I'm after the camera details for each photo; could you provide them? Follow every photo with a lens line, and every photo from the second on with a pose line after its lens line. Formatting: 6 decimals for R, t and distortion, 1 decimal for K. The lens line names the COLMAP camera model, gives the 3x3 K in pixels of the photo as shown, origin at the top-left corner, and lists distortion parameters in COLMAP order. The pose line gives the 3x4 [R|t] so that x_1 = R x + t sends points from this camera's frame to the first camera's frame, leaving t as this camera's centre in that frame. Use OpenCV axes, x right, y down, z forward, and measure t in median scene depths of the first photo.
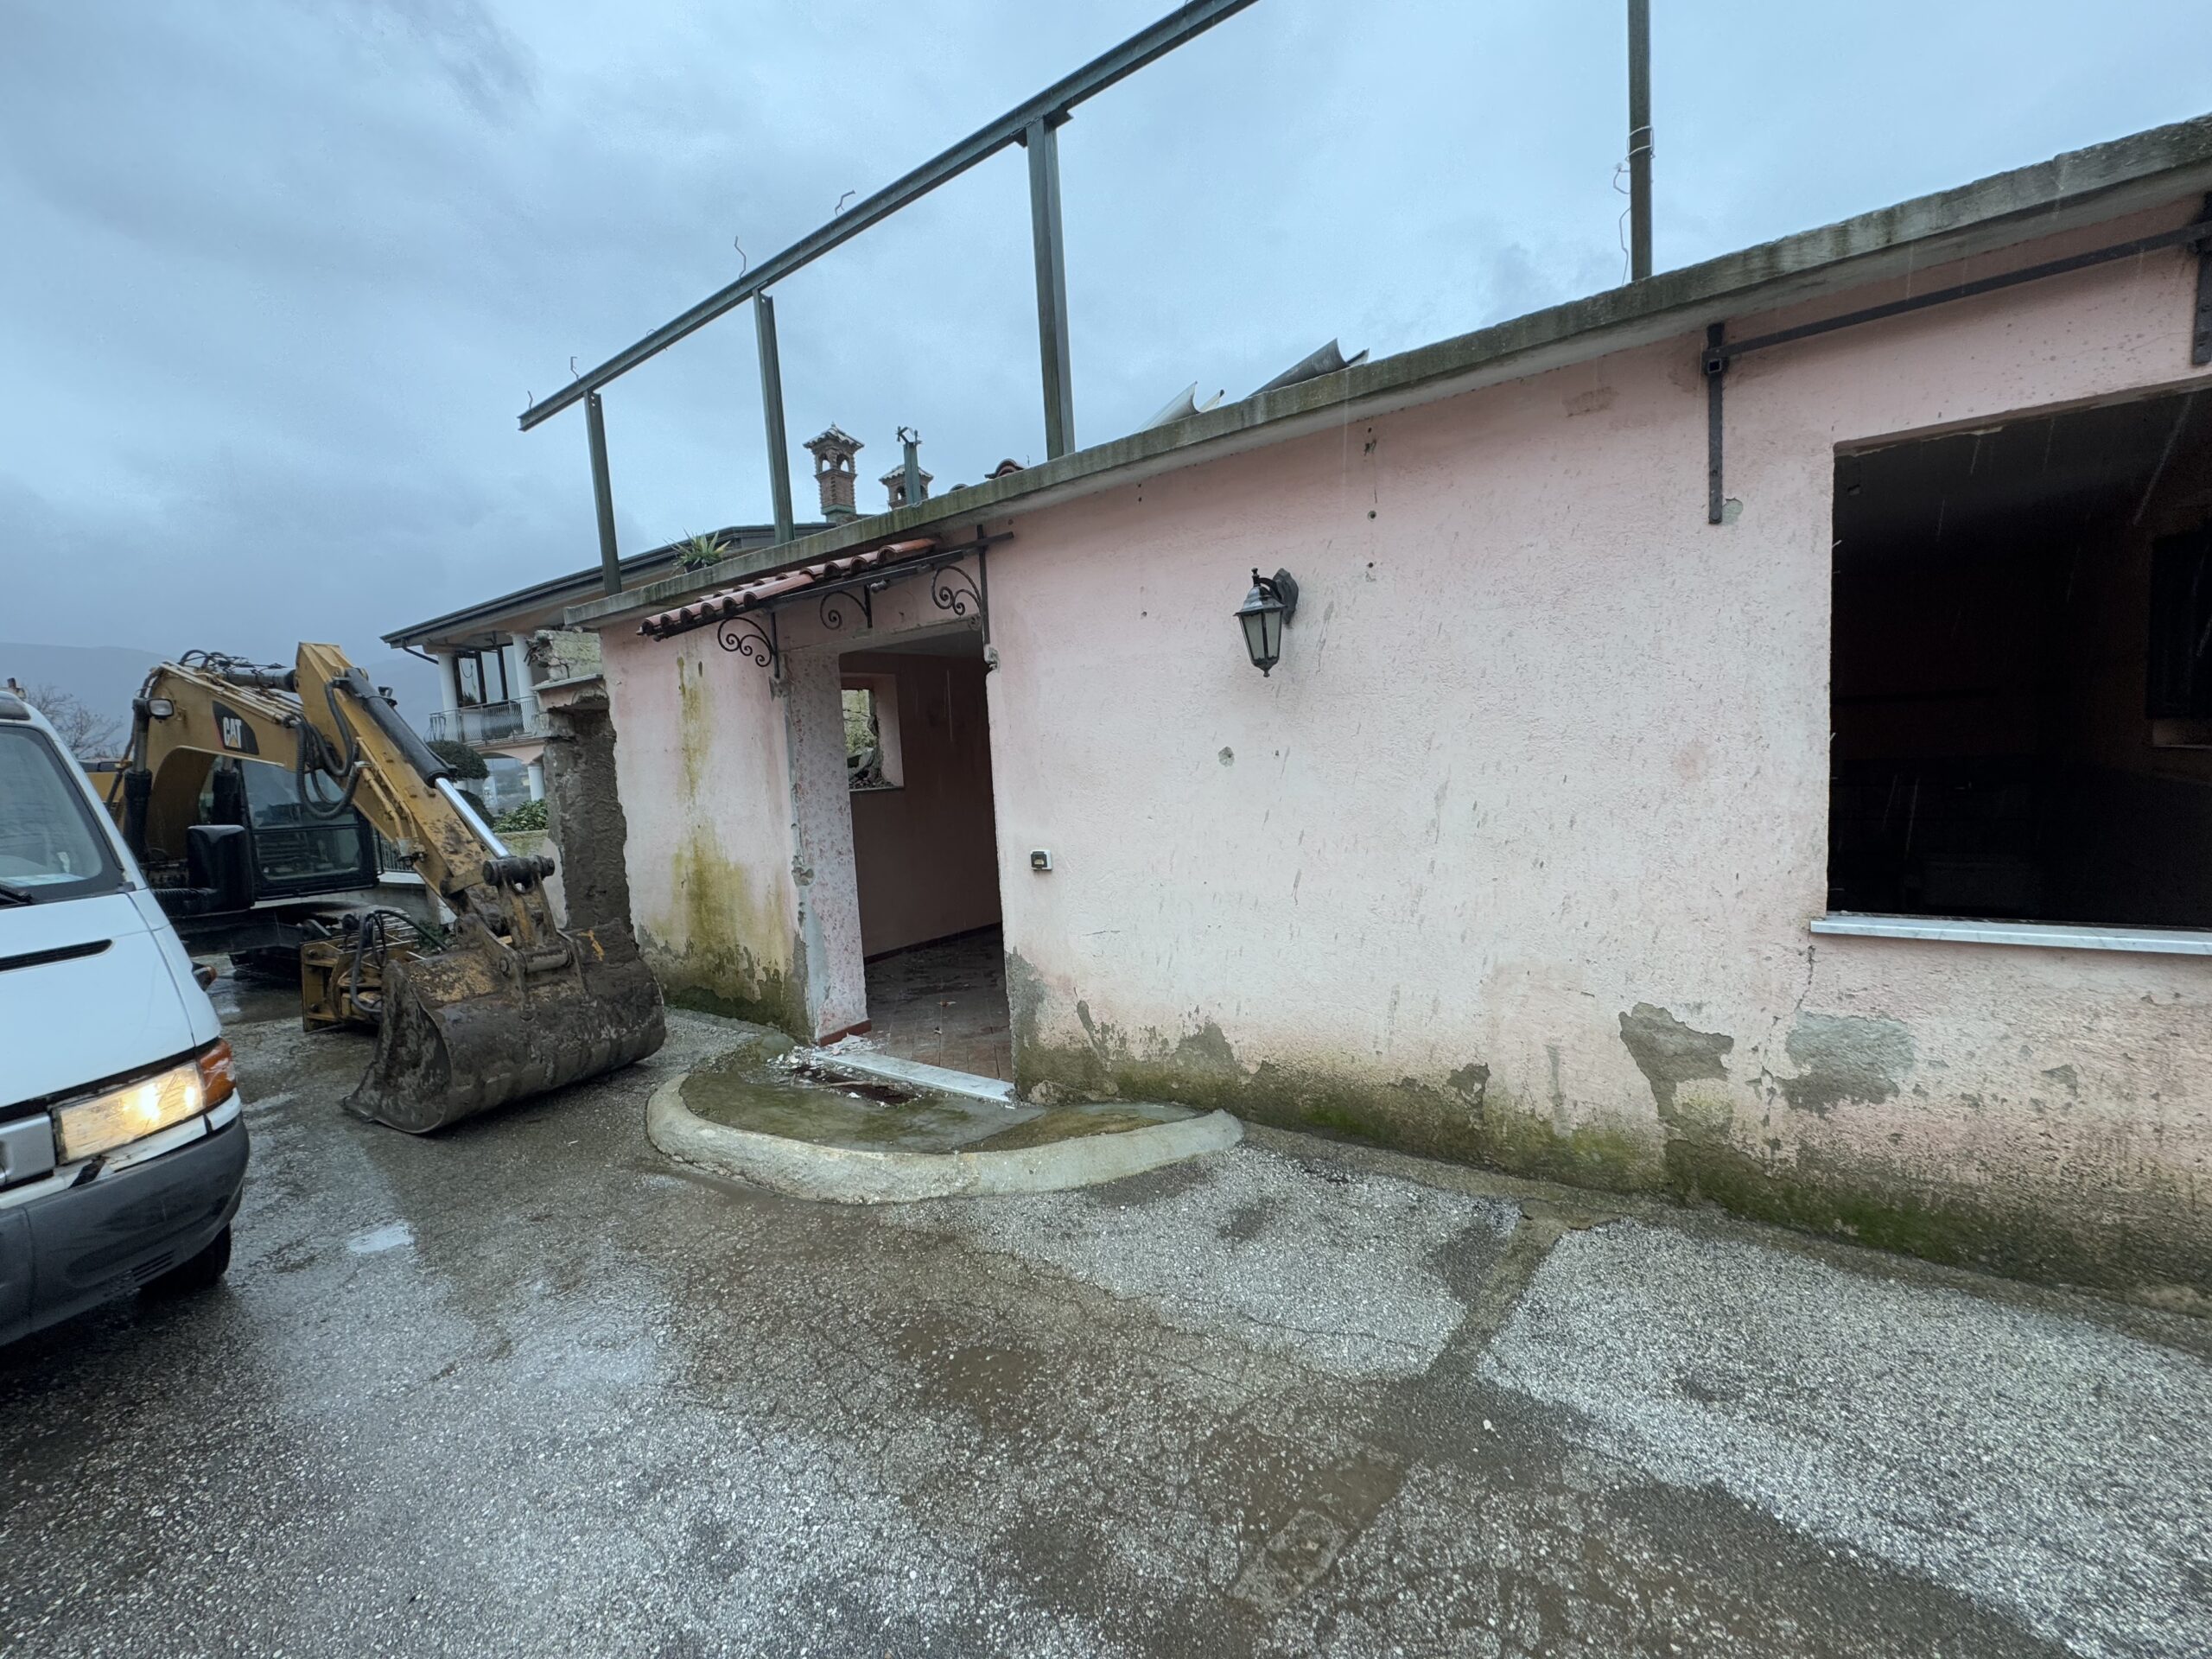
lens RADIAL K [[879.6, 0, 1106.0], [0, 879.6, 829.5], [0, 0, 1]] dist [-0.001244, 0.000112]
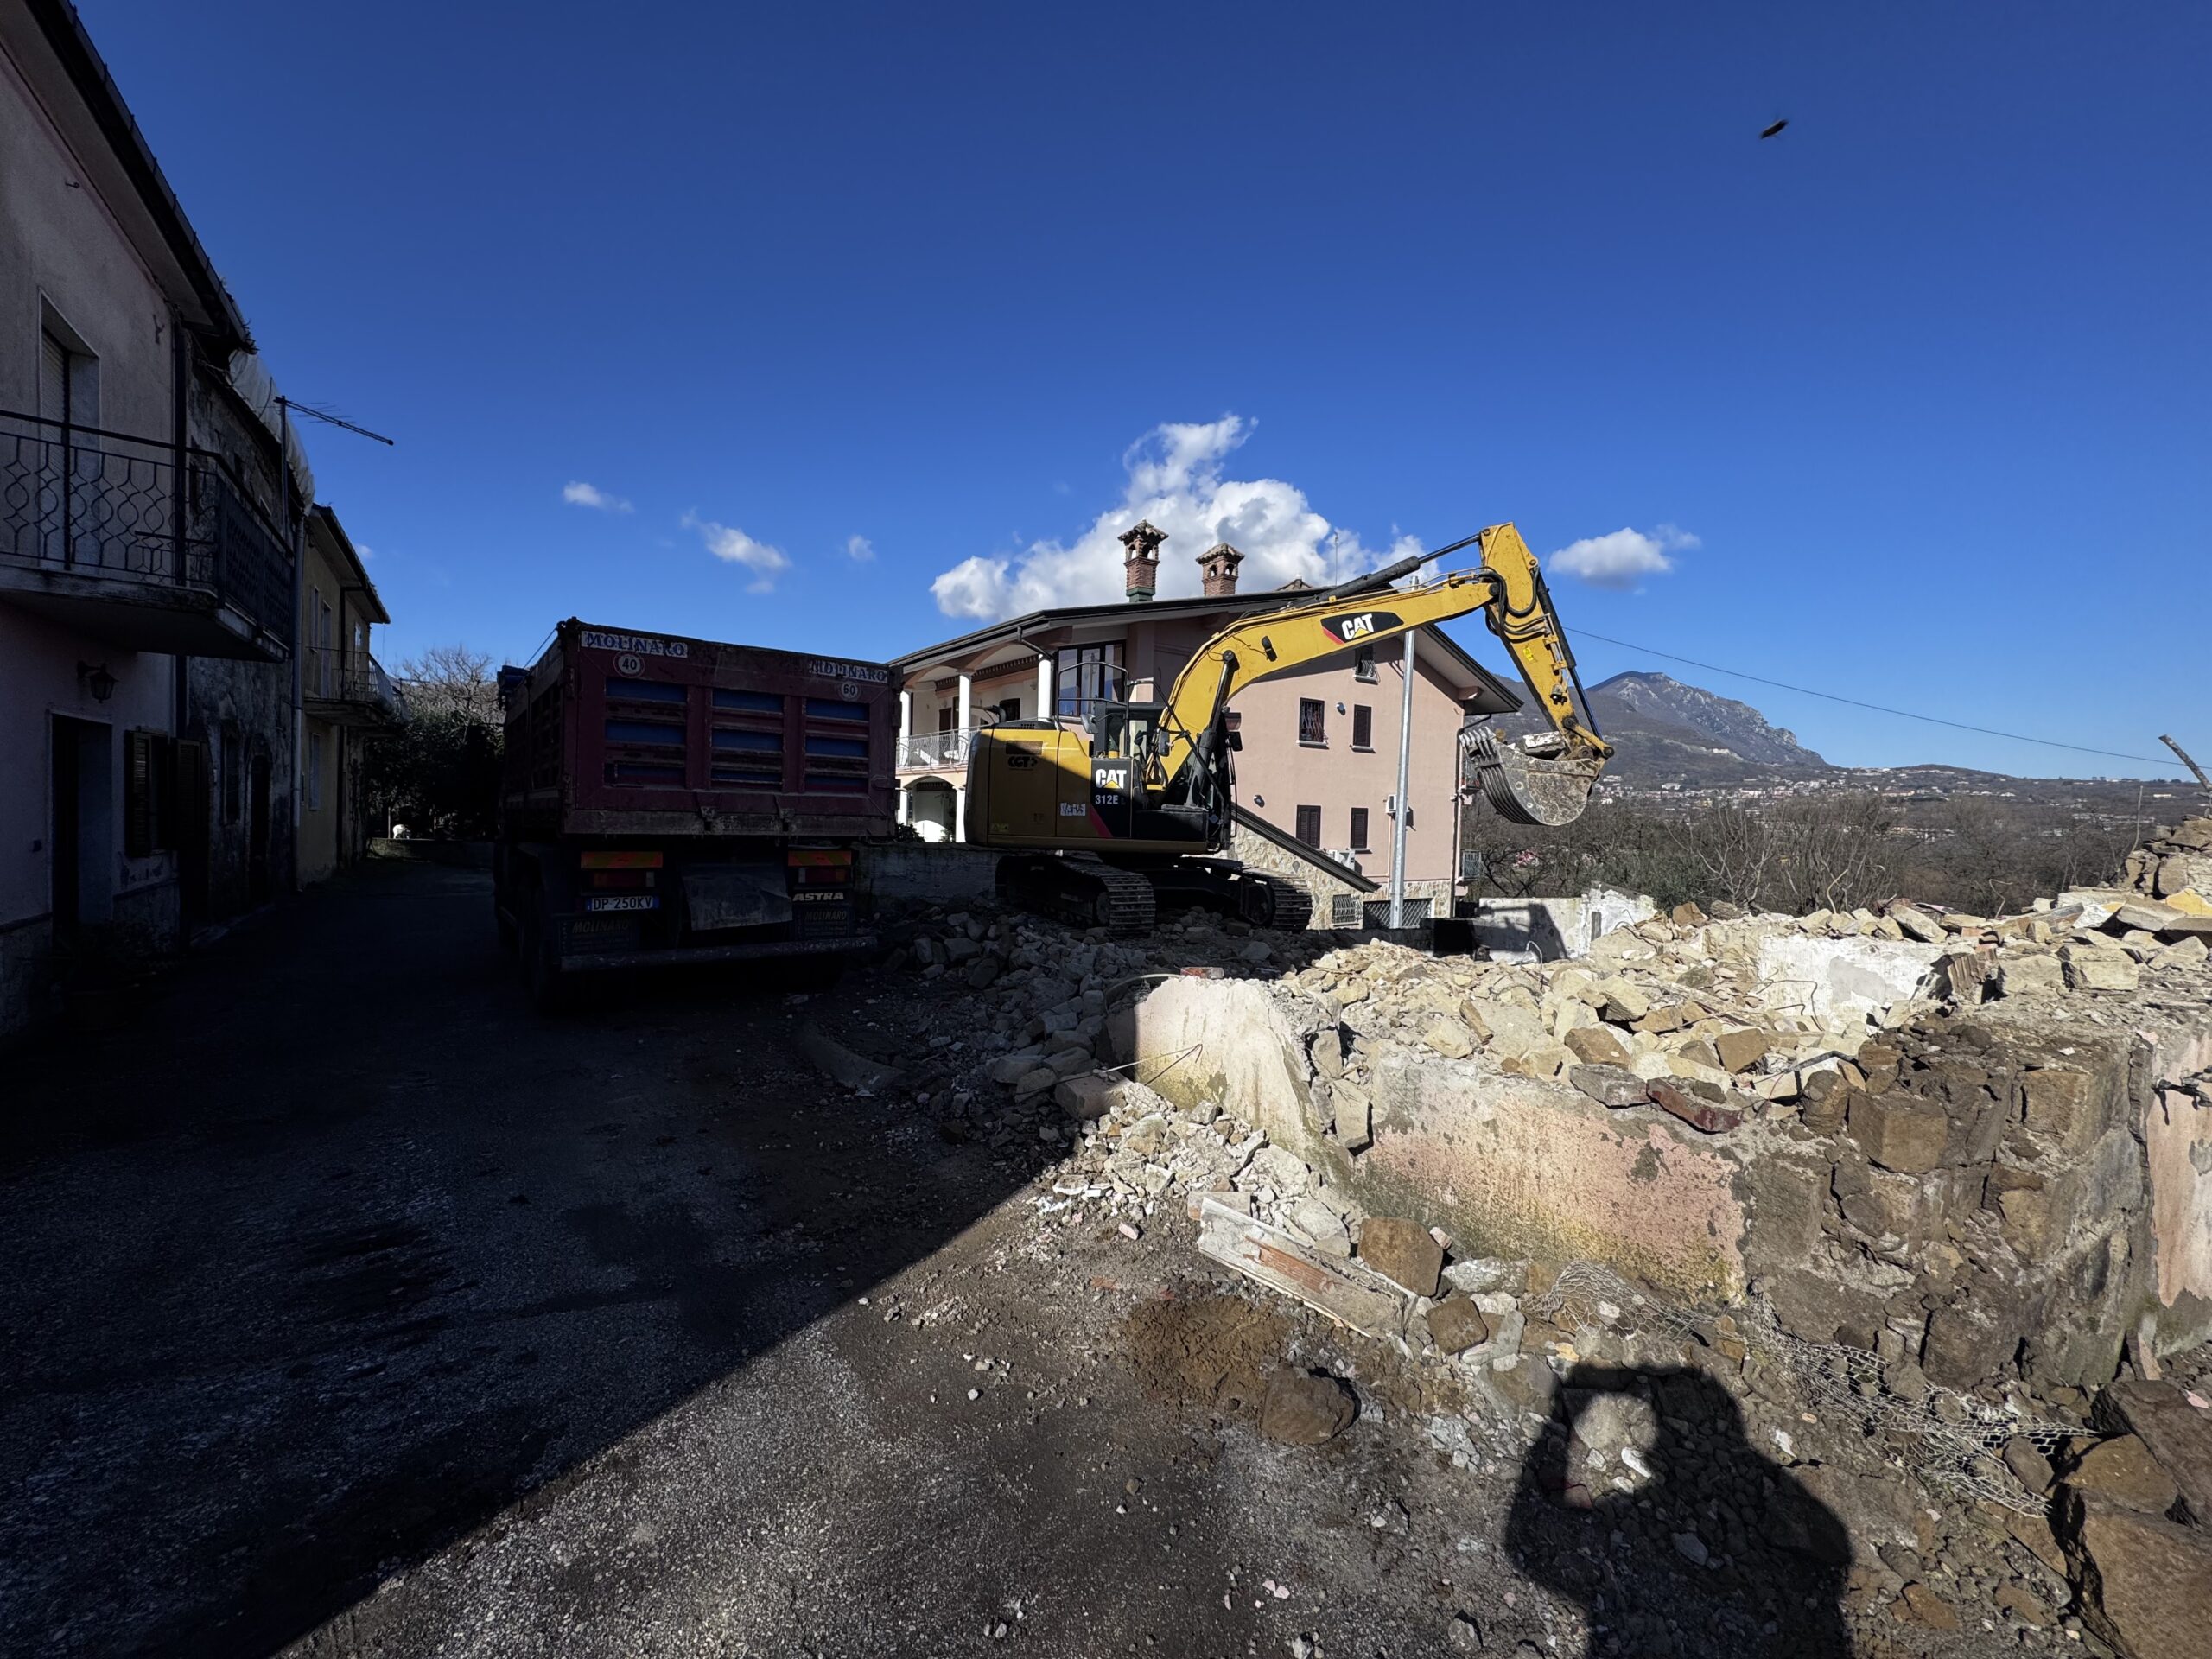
lens RADIAL K [[879.6, 0, 1106.0], [0, 879.6, 829.5], [0, 0, 1]] dist [-0.001244, 0.000112]
pose [[0.918507, 0.093048, -0.384301, 0.540992], [-0.115783, 0.992607, -0.036398, -0.025337], [0.378073, 0.077927, 0.922490, -0.249900]]
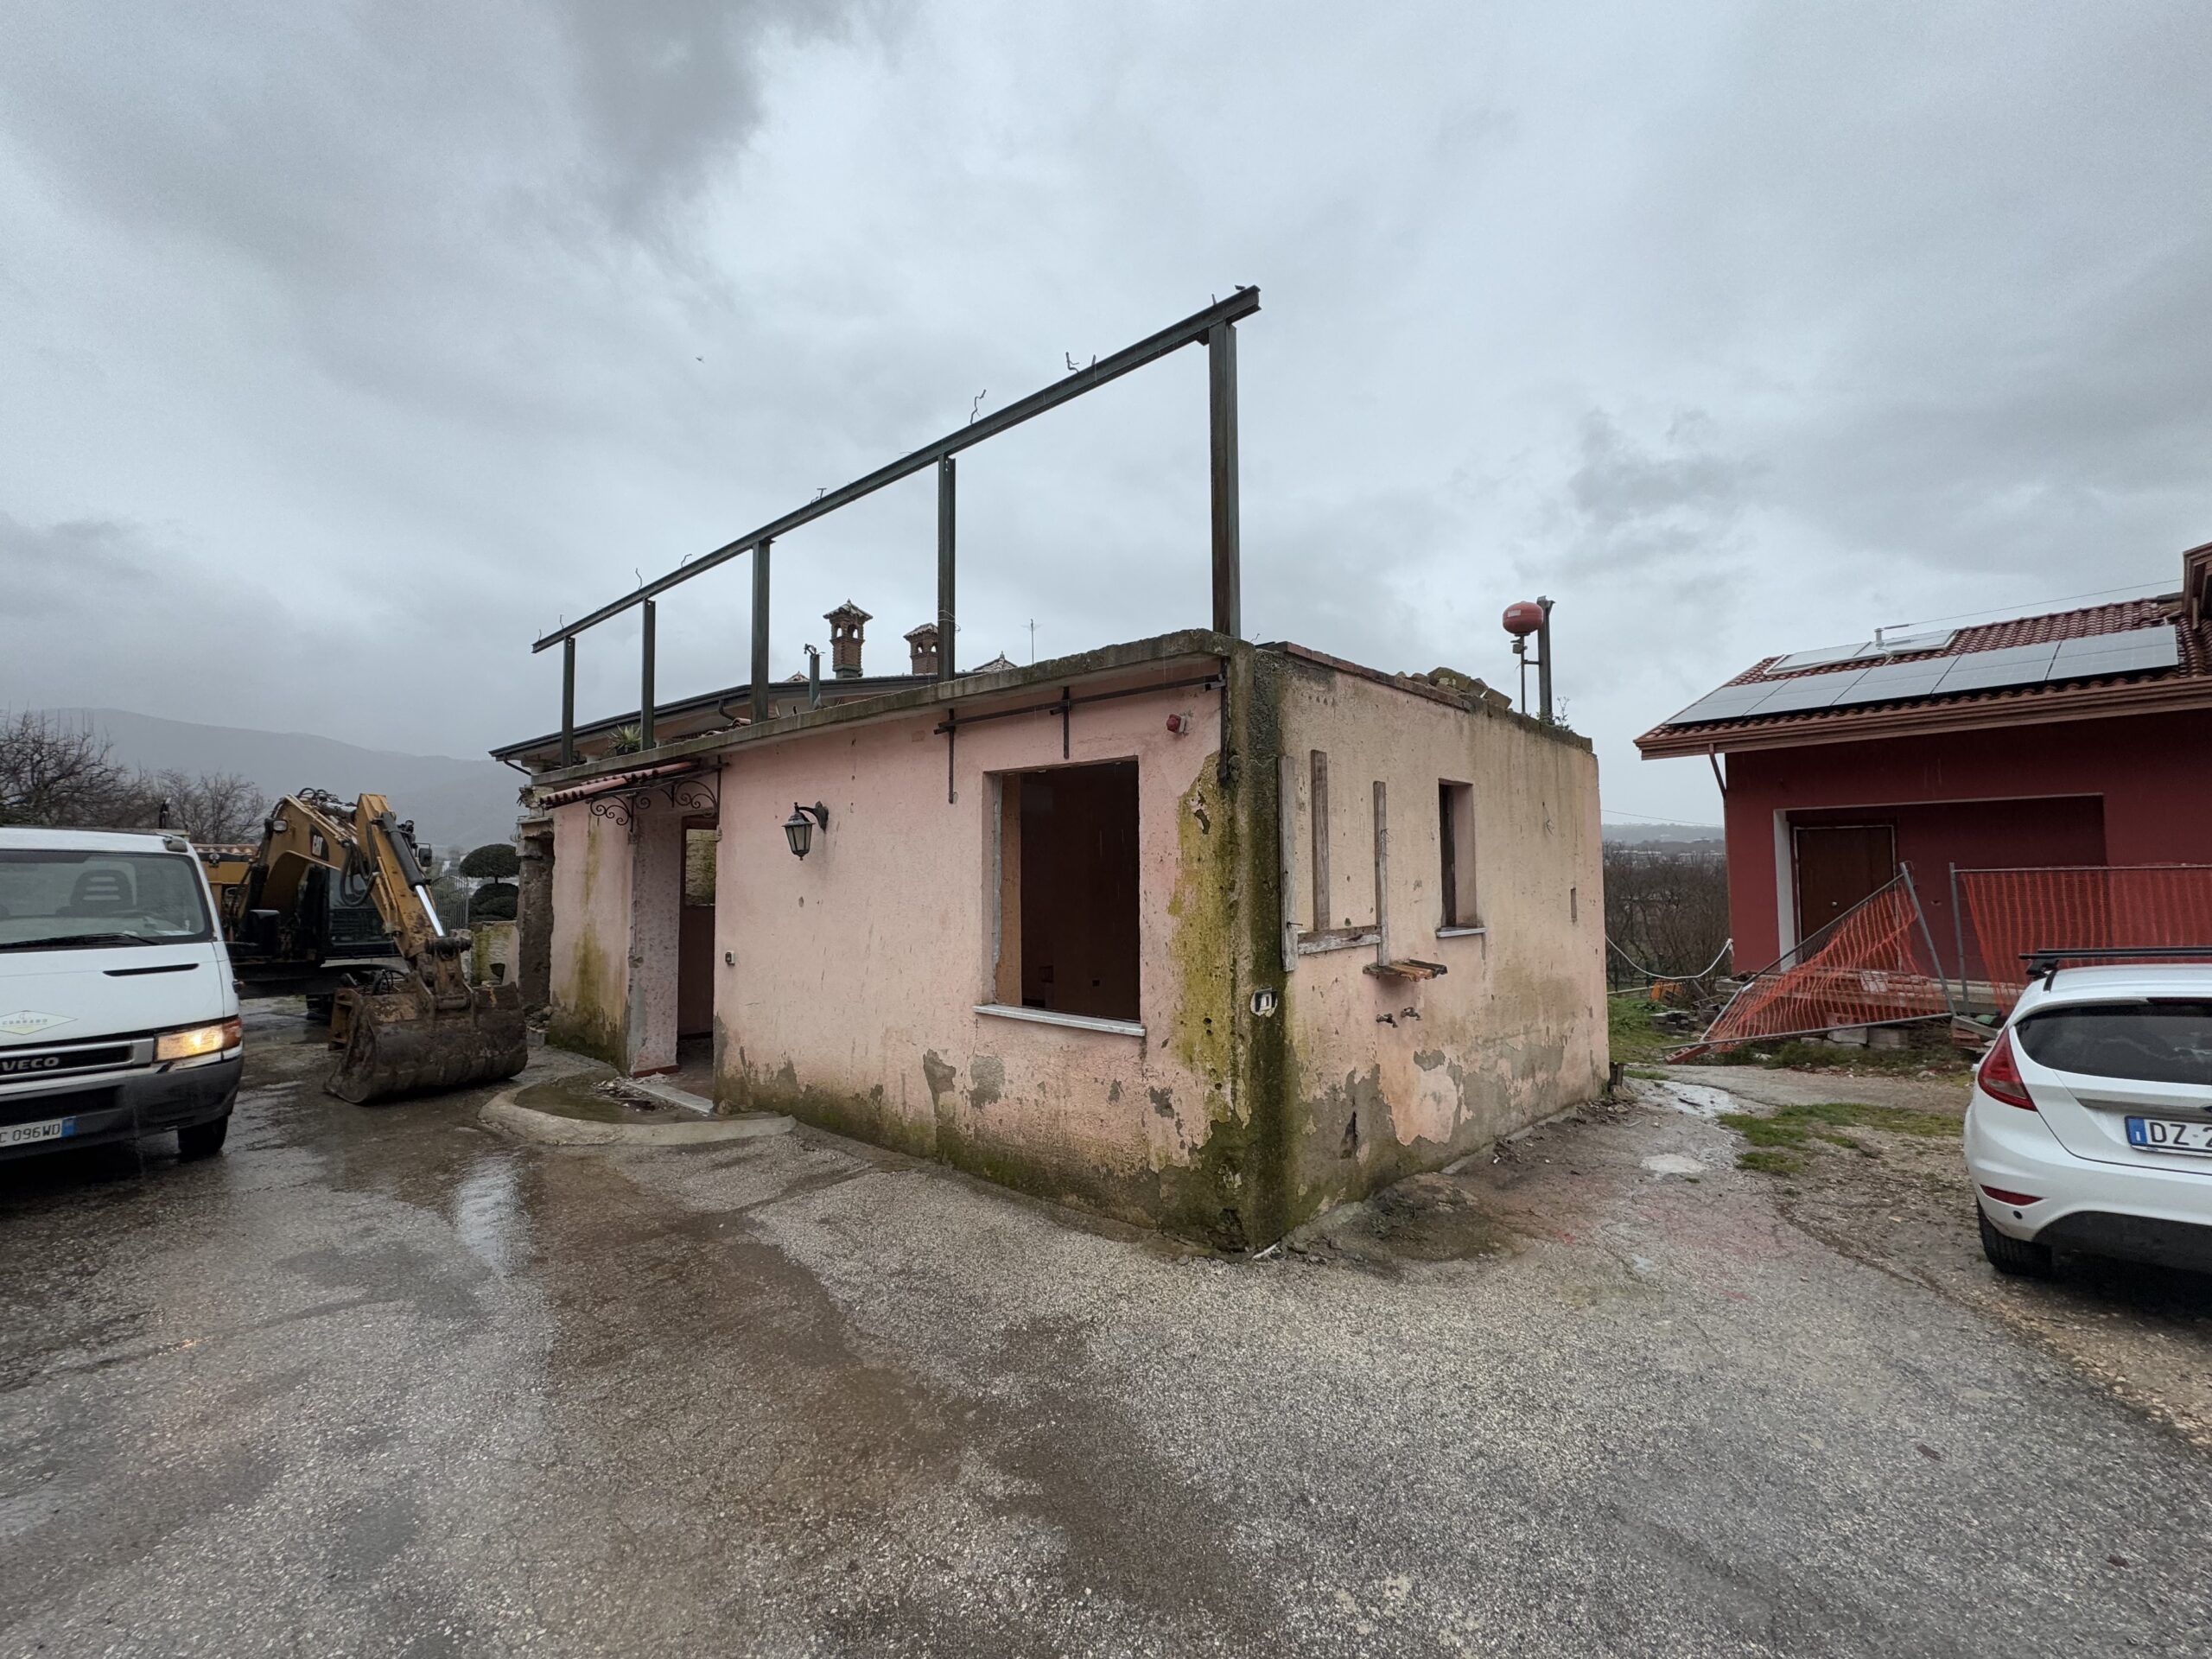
lens RADIAL K [[879.6, 0, 1106.0], [0, 879.6, 829.5], [0, 0, 1]] dist [-0.001244, 0.000112]
pose [[0.994499, 0.046297, -0.093958, 0.740462], [-0.058365, 0.989788, -0.130051, -0.028022], [0.086977, 0.134819, 0.987045, -0.568153]]
